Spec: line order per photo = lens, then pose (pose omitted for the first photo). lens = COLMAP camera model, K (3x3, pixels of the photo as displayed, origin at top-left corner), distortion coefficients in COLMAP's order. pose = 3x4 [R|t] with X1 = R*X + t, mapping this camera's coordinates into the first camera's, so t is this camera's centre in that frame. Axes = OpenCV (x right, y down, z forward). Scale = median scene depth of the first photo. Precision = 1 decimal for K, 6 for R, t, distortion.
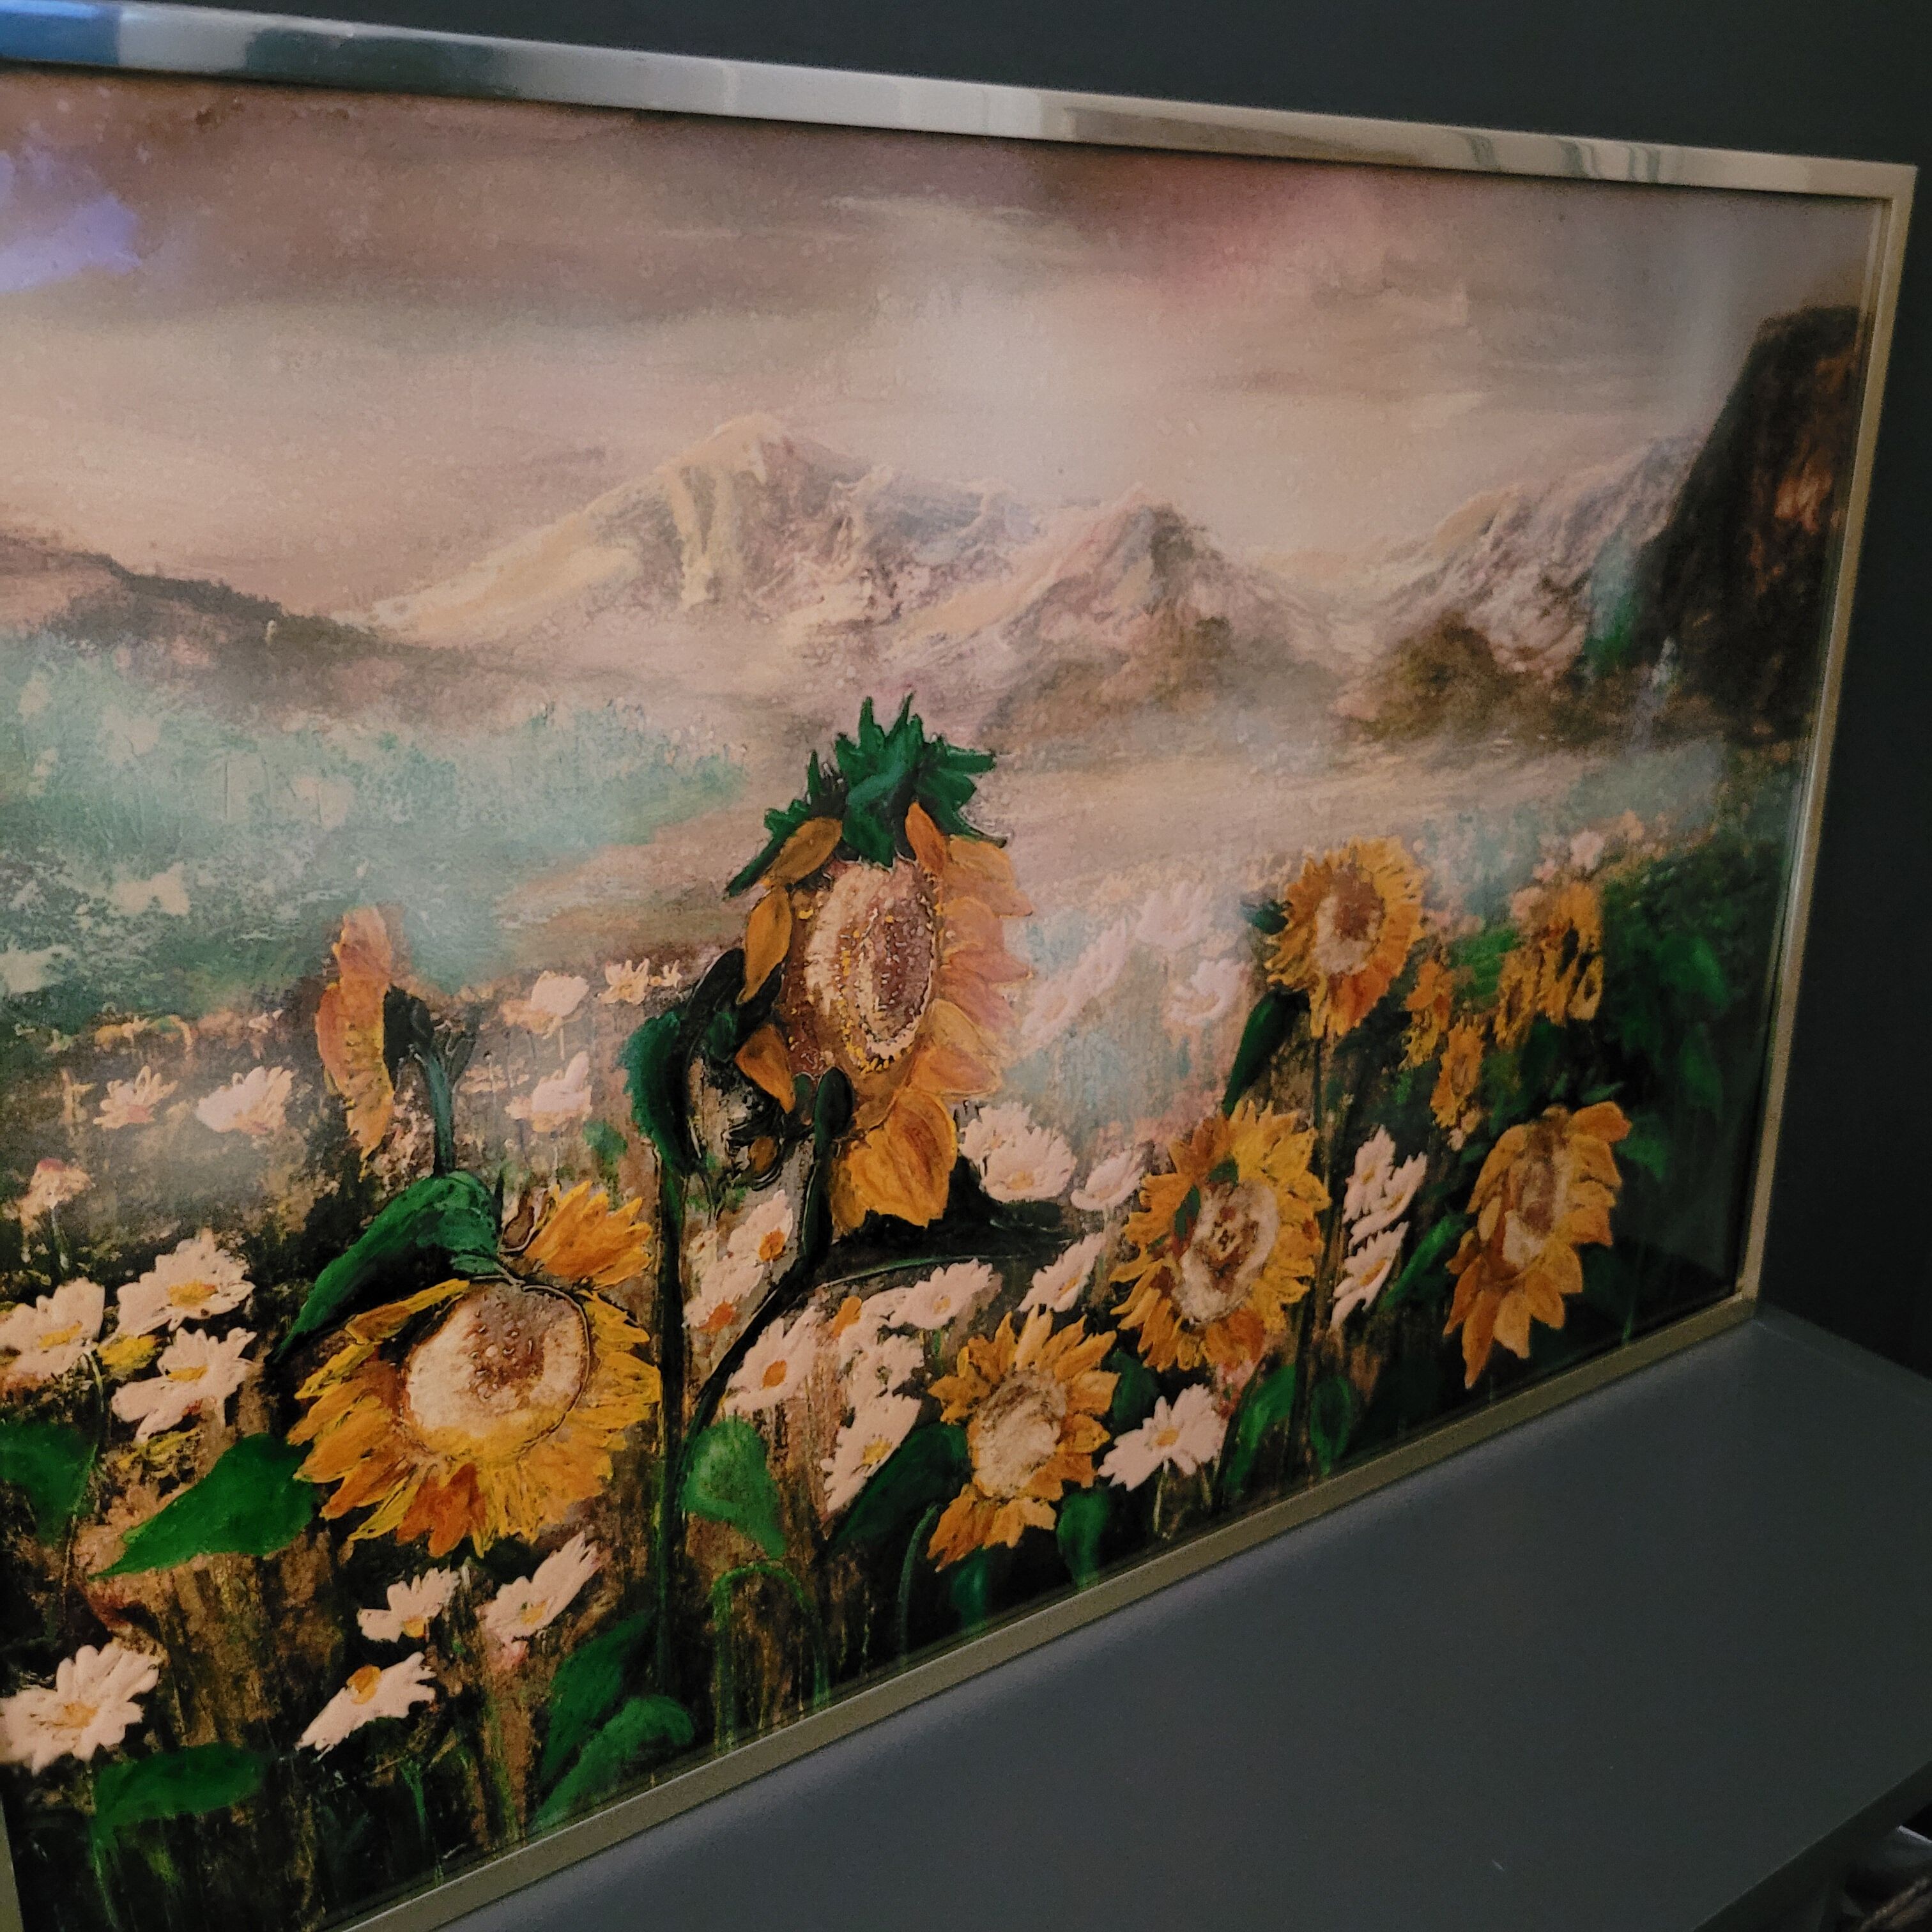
lens RADIAL K [[1952.9, 0, 963.4], [0, 1952.9, 972.8], [0, 0, 1]] dist [0.021740, -0.001872]
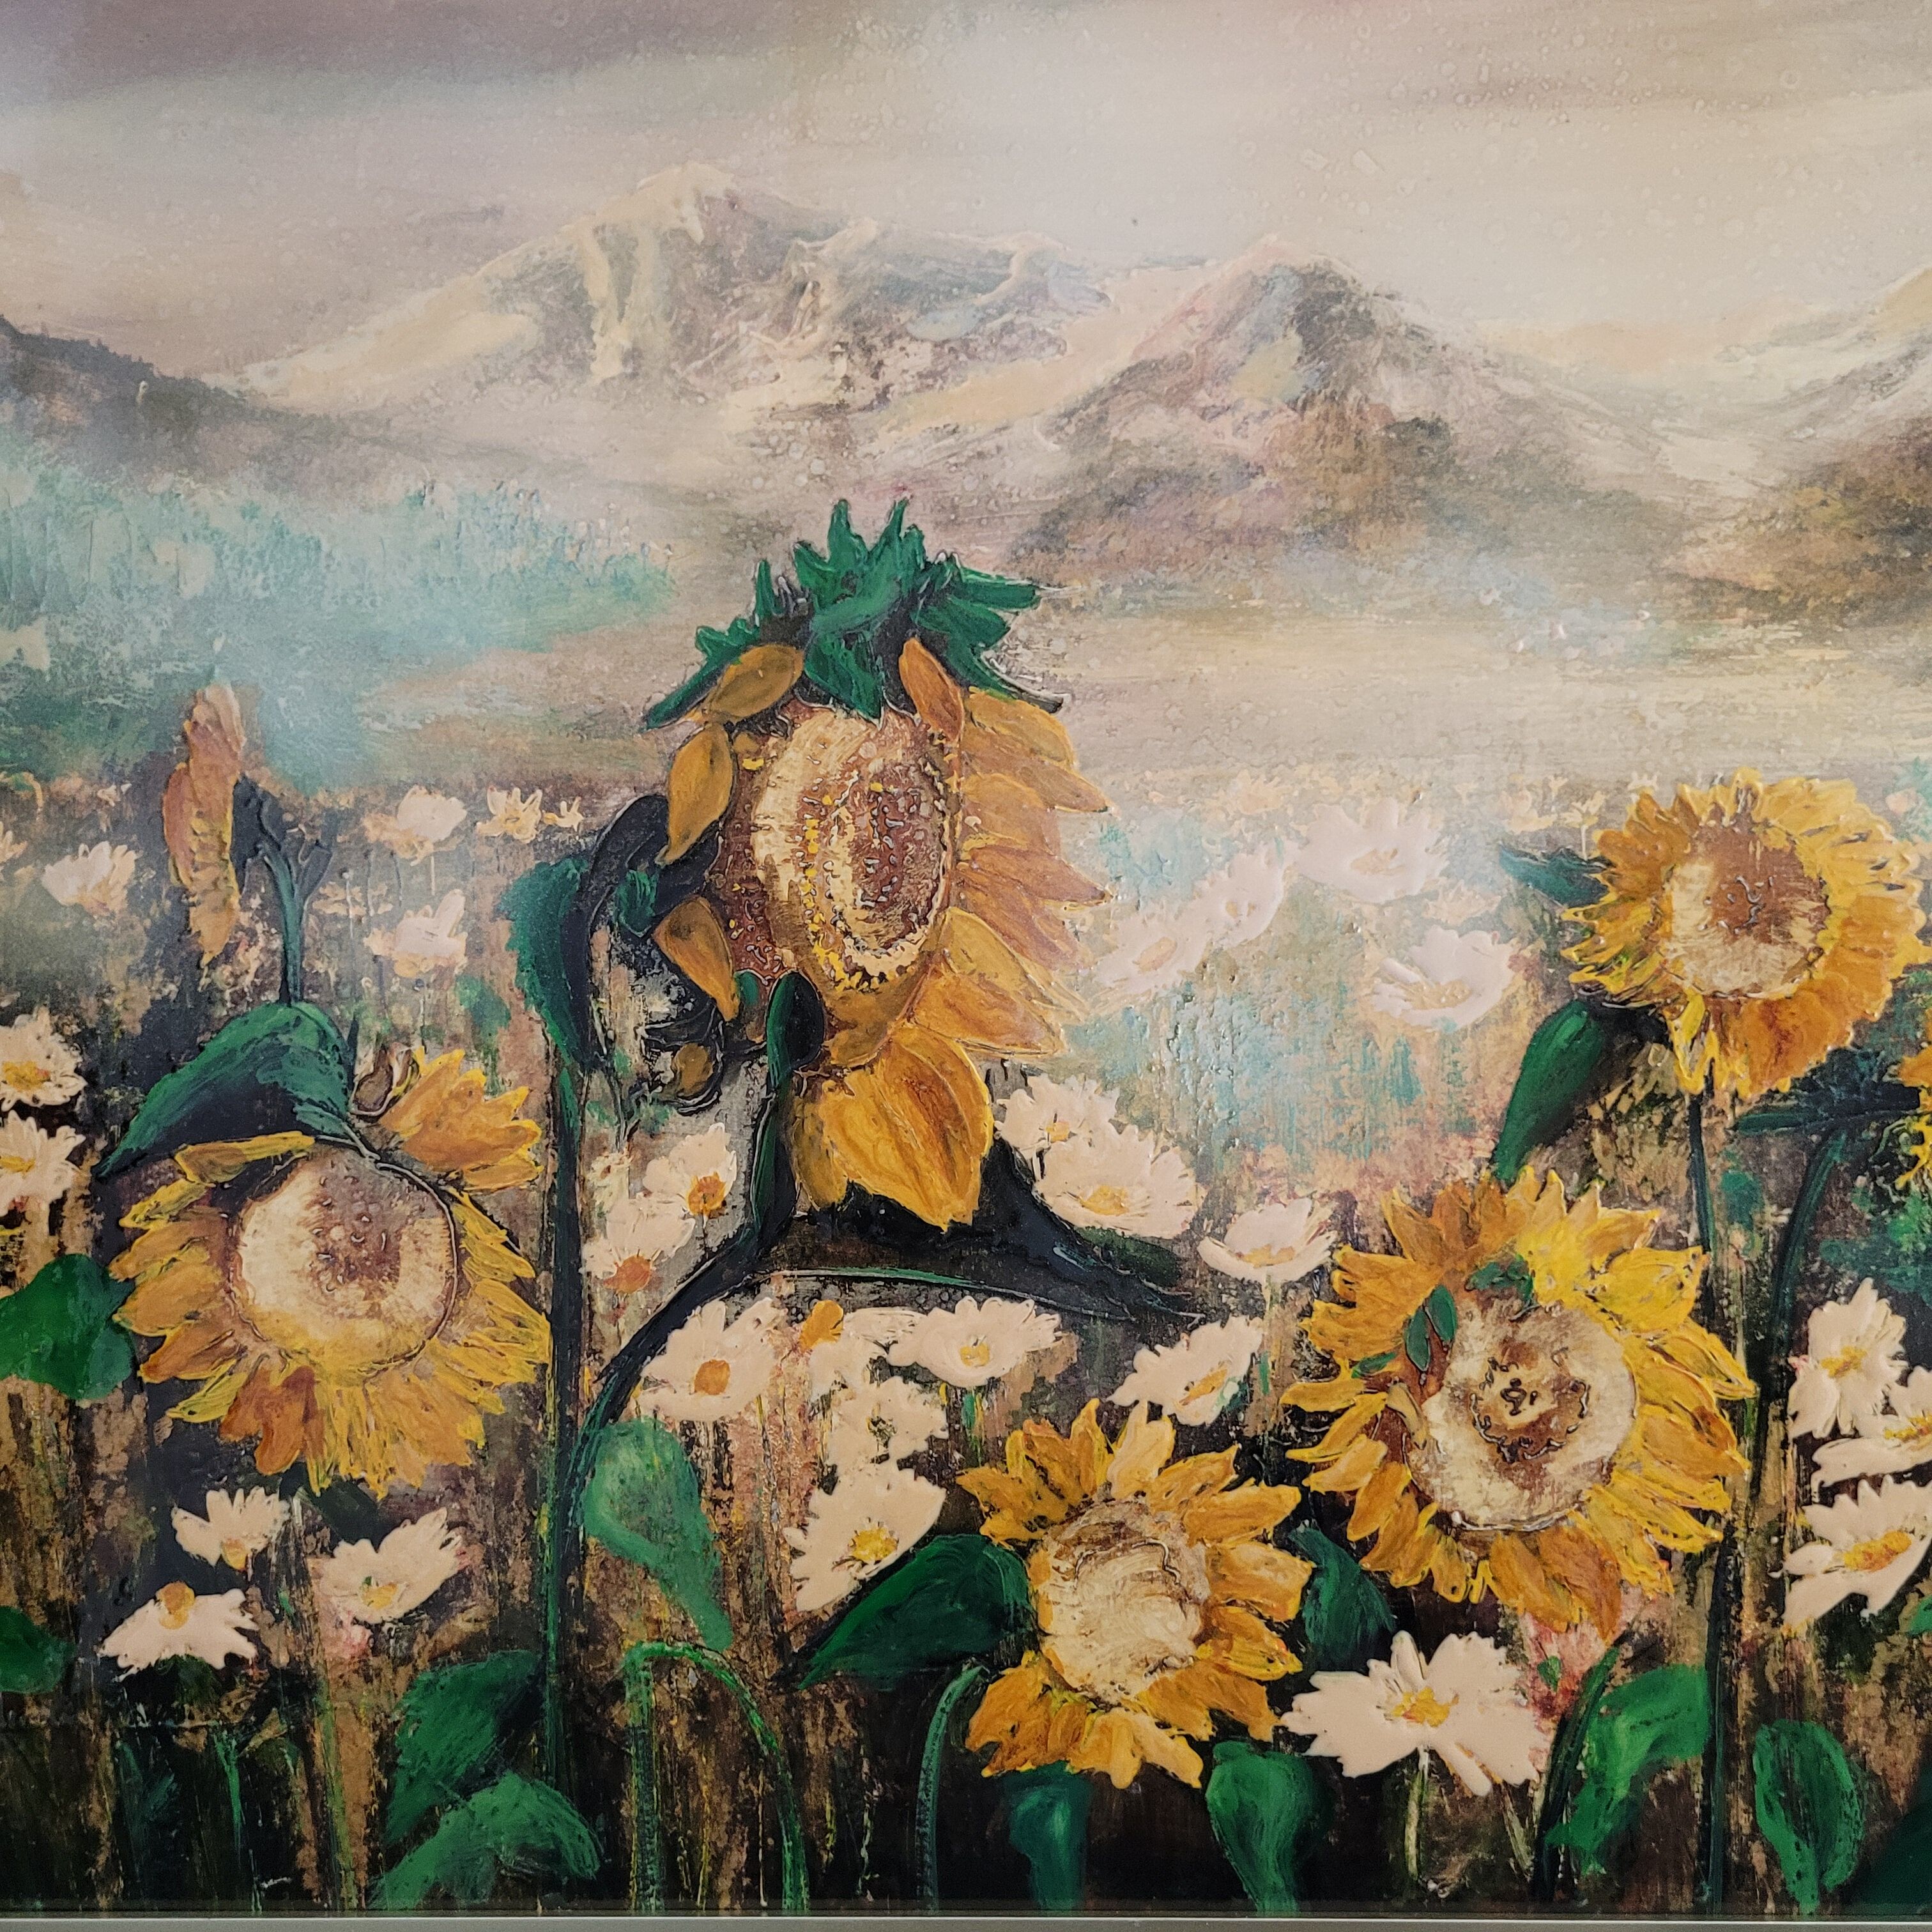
lens RADIAL K [[1952.9, 0, 963.4], [0, 1952.9, 972.8], [0, 0, 1]] dist [0.021740, -0.001872]
pose [[0.778293, -0.000446, -0.627901, 0.451114], [-0.163171, 0.965500, -0.202939, 0.185358], [0.606330, 0.260401, 0.751369, 0.424214]]
